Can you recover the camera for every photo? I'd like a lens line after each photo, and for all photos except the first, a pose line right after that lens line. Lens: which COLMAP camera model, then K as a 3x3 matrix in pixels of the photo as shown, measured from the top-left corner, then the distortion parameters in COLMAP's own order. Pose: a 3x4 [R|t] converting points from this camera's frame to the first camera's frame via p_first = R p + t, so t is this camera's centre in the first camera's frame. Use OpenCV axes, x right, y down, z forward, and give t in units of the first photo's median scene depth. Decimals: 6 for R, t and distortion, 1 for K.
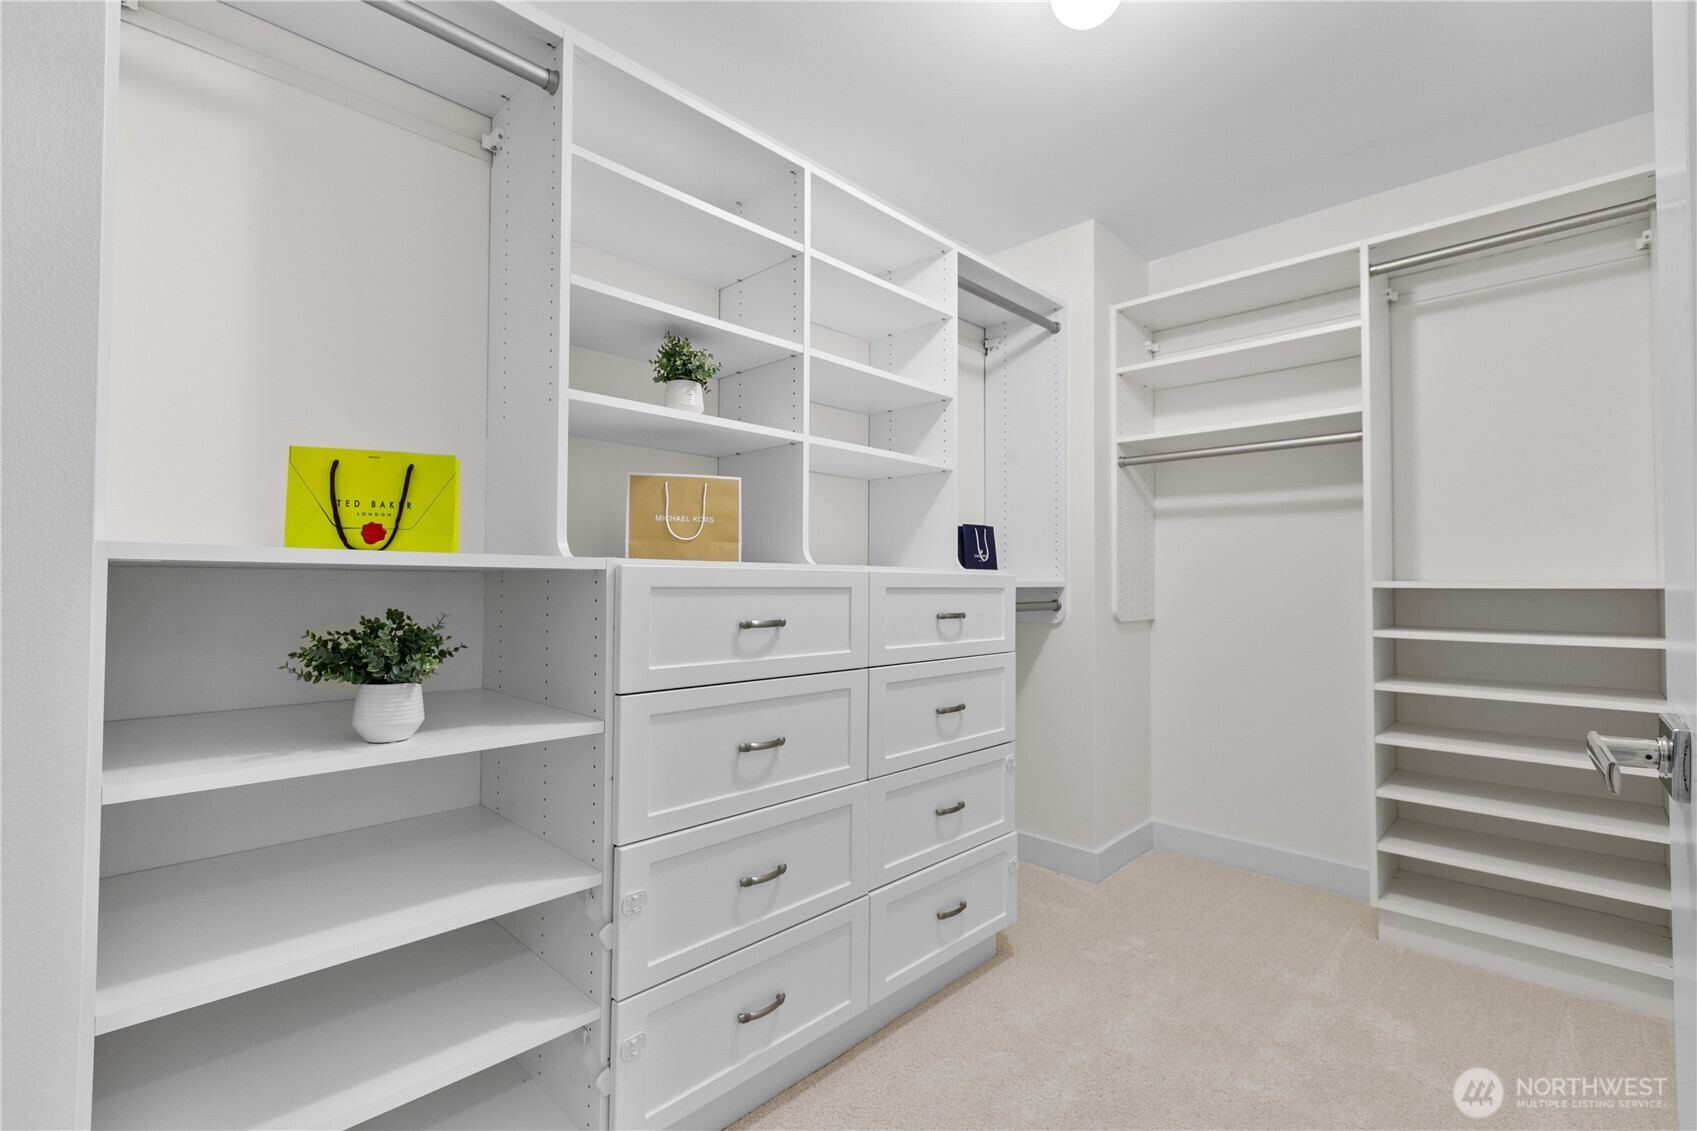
lens RADIAL K [[760.1, 0, 848.5], [0, 760.1, 565.5], [0, 0, 1]] dist [0.000199, -0.000687]
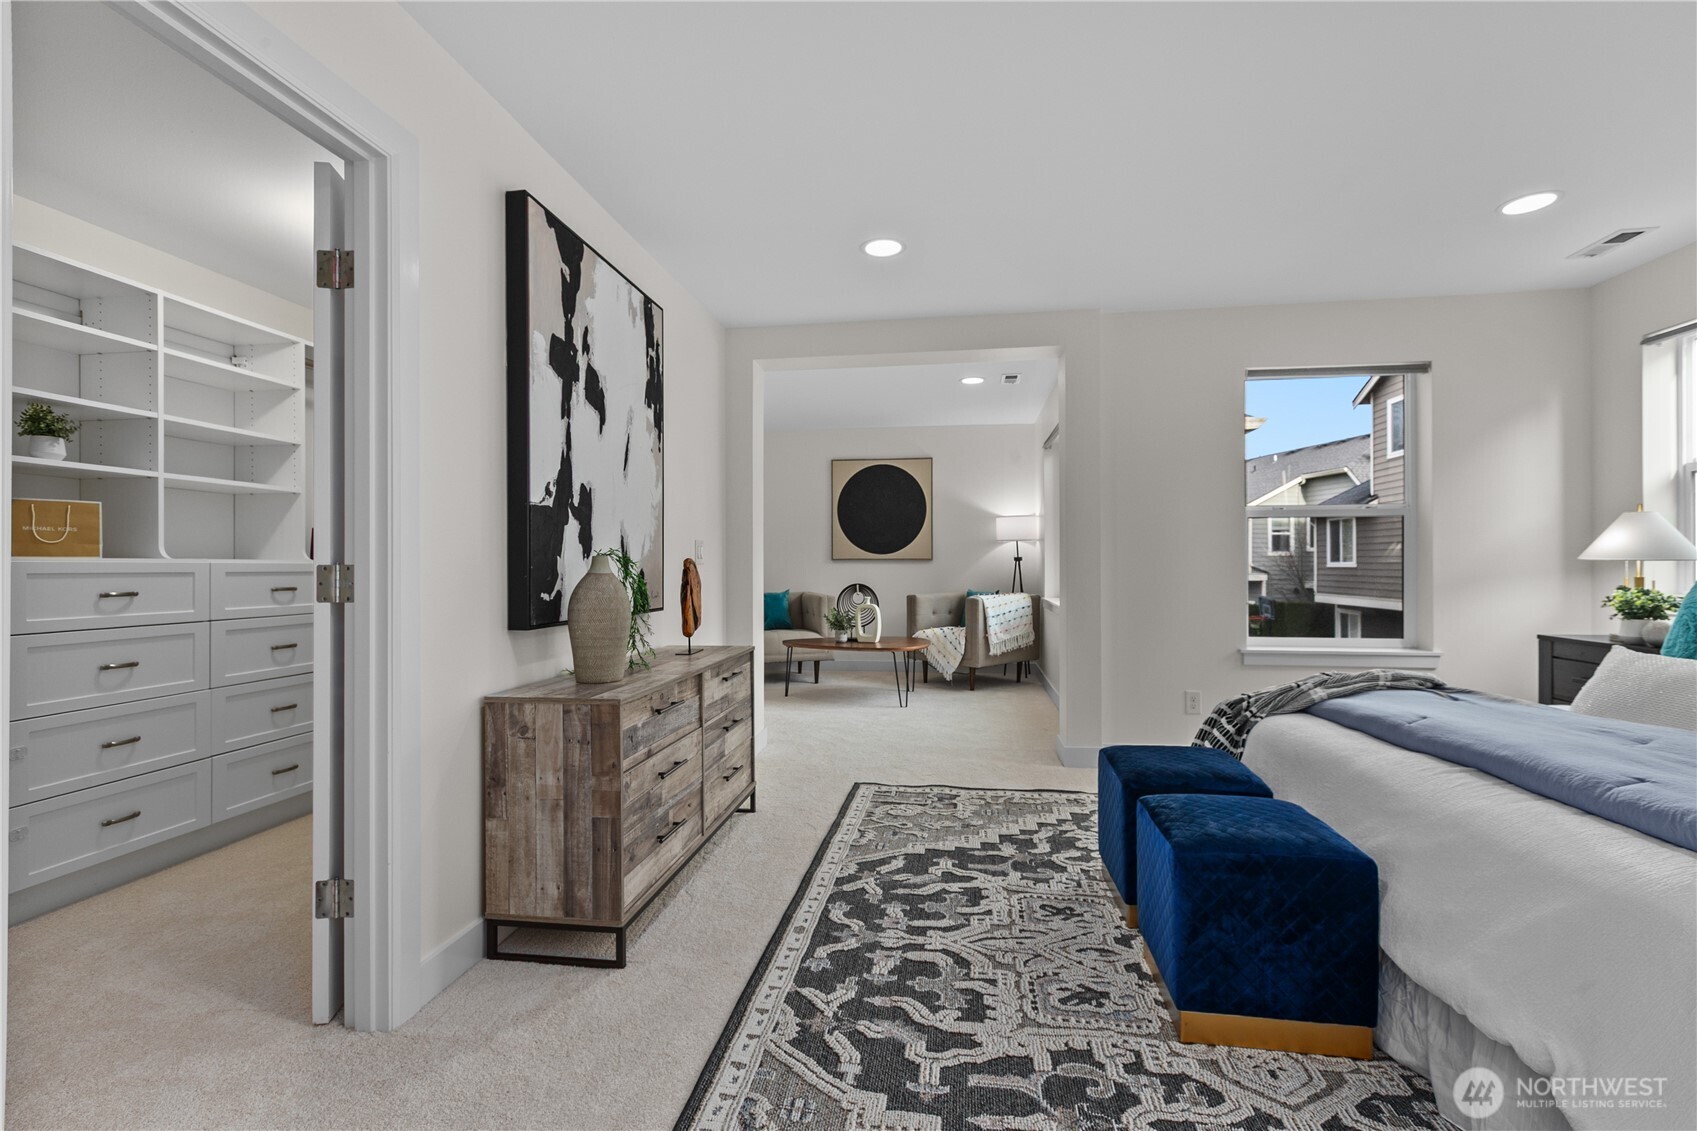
lens RADIAL K [[760.1, 0, 848.5], [0, 760.1, 565.5], [0, 0, 1]] dist [0.000199, -0.000687]
pose [[0.813445, -0.008314, 0.581582, 0.189715], [-0.004306, 0.999784, 0.020315, -0.024304], [-0.581626, -0.019029, 0.813234, -1.110217]]
